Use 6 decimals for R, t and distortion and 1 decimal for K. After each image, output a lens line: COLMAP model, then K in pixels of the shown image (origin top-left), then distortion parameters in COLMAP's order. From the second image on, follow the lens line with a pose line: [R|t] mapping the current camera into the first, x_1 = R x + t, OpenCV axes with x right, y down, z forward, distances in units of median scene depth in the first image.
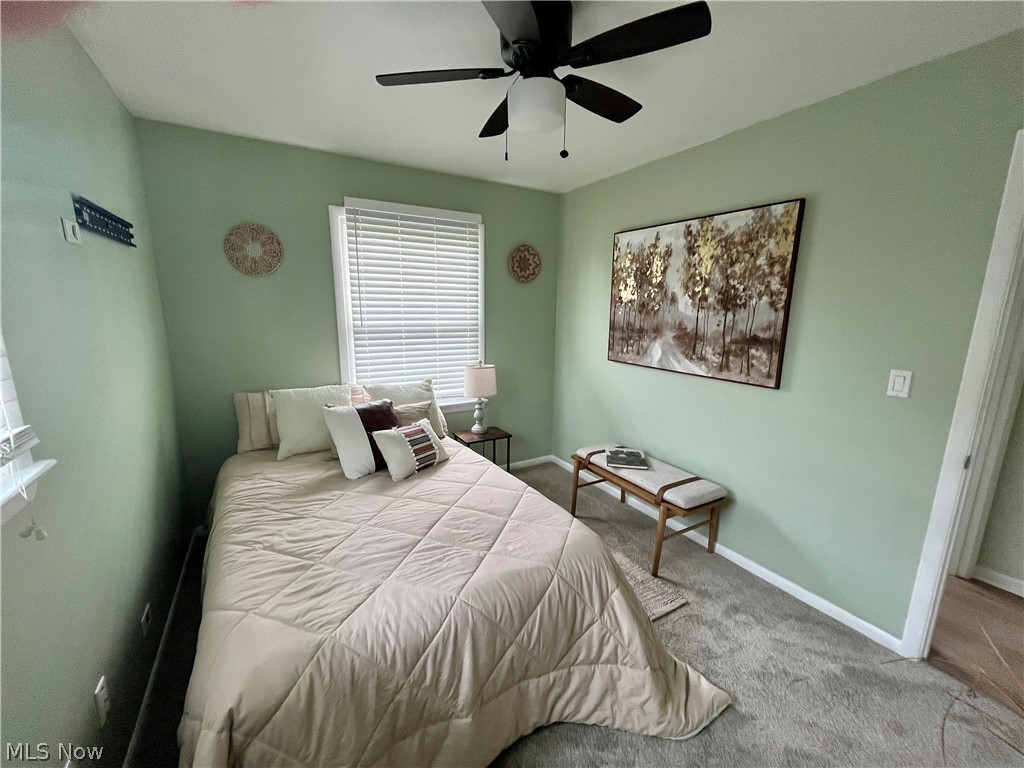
lens RADIAL K [[415.2, 0, 509.4], [0, 415.2, 386.0], [0, 0, 1]] dist [0.000856, -0.000112]
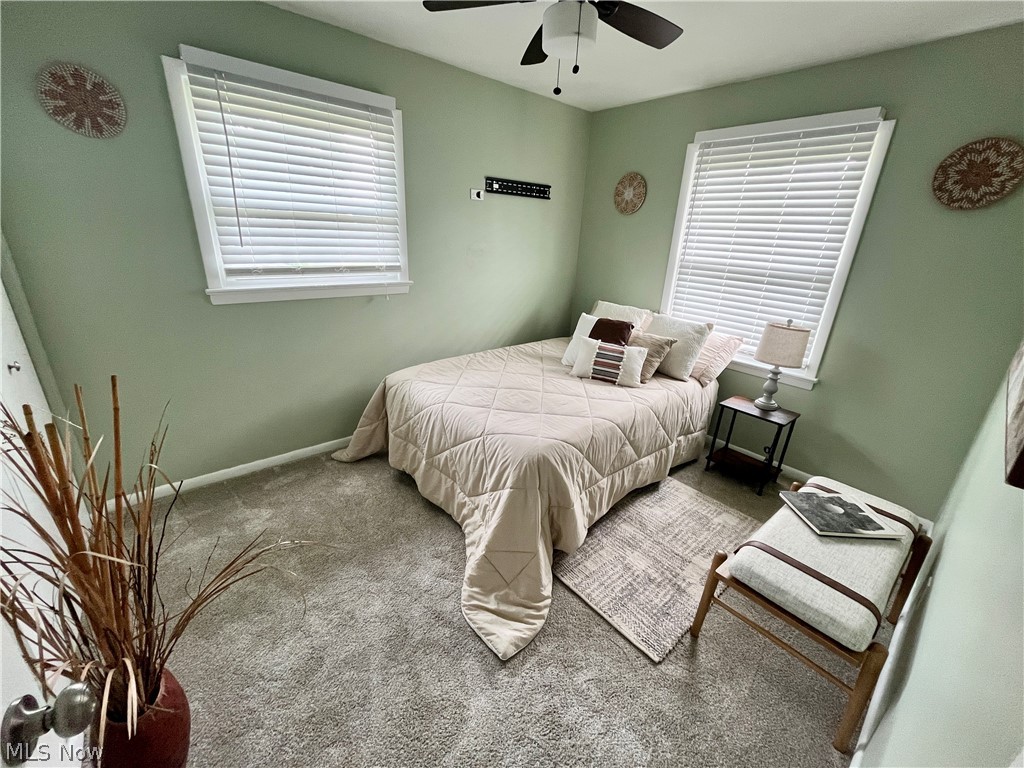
lens RADIAL K [[415.2, 0, 509.4], [0, 415.2, 386.0], [0, 0, 1]] dist [0.000856, -0.000112]
pose [[0.171447, 0.339867, -0.924714, 0.751487], [-0.238758, 0.924965, 0.295693, -0.062892], [0.955824, 0.170088, 0.239729, 0.427304]]
